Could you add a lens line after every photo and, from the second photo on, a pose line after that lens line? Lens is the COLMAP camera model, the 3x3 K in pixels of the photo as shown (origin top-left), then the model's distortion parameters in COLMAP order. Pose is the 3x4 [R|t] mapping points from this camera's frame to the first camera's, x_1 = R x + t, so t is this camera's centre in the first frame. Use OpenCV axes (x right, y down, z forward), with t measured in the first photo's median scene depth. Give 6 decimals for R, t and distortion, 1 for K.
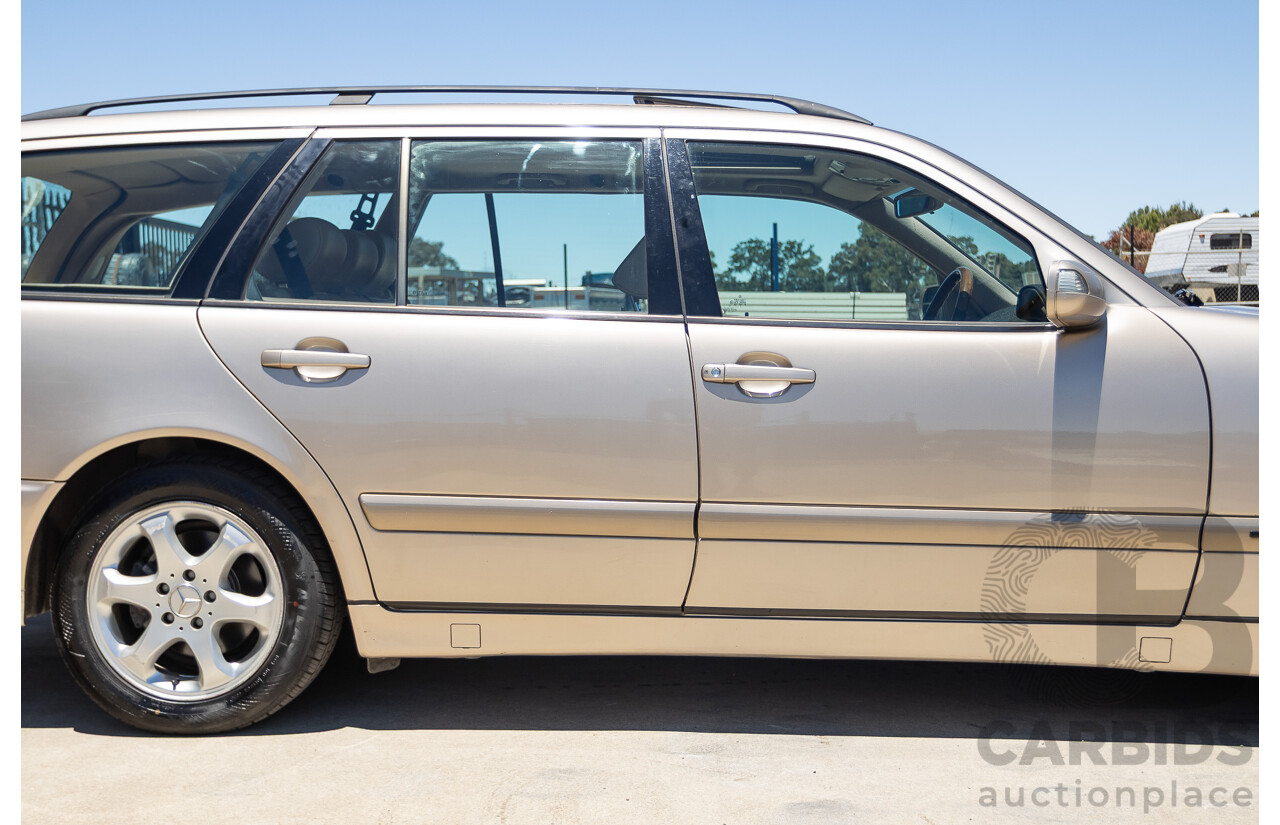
lens RADIAL K [[1600.6, 0, 655.8], [0, 1600.6, 385.5], [0, 0, 1]] dist [-0.003910, 0.000000]
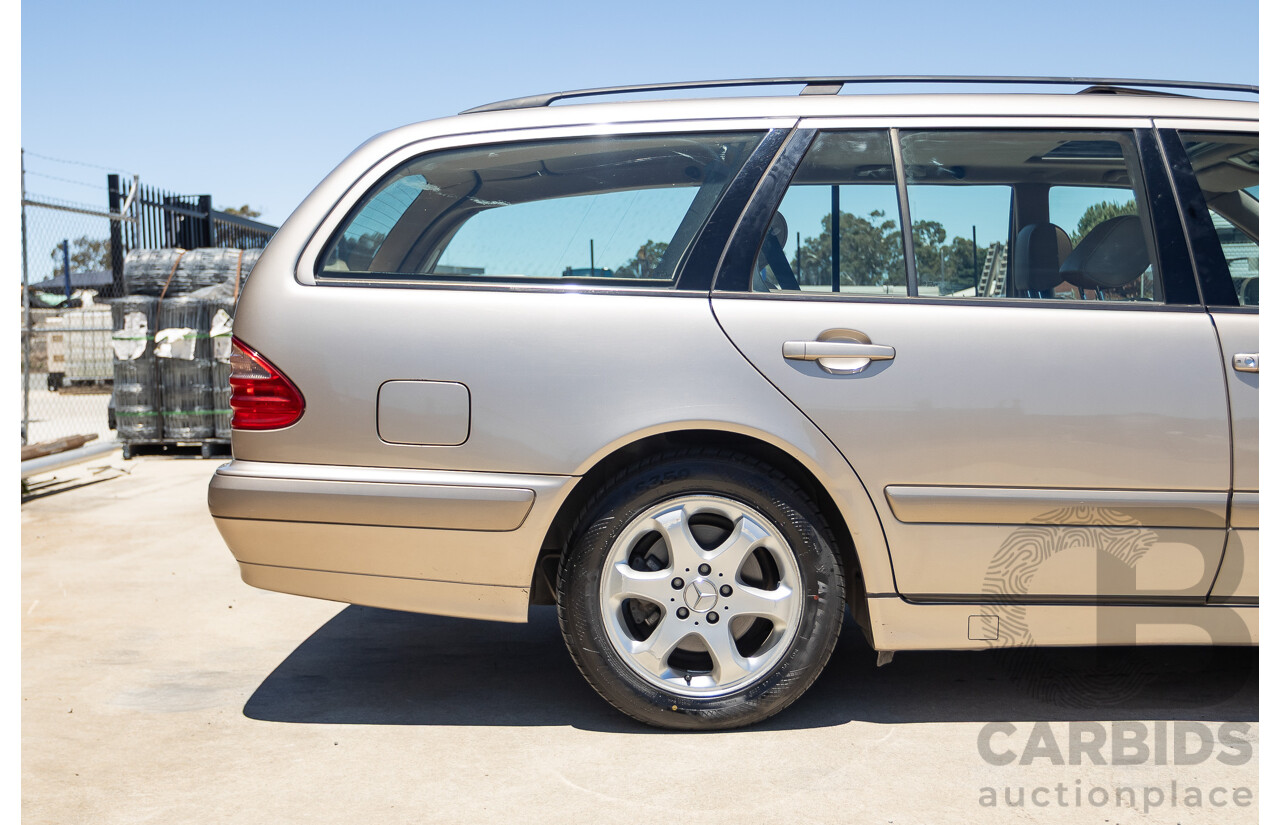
lens RADIAL K [[1600.6, 0, 633.0], [0, 1600.6, 385.3], [0, 0, 1]] dist [-0.003910, 0.000000]
pose [[0.999582, -0.005977, 0.028285, -0.362731], [0.005902, 0.999979, 0.002738, 0.001446], [-0.028300, -0.002570, 0.999596, 0.010552]]
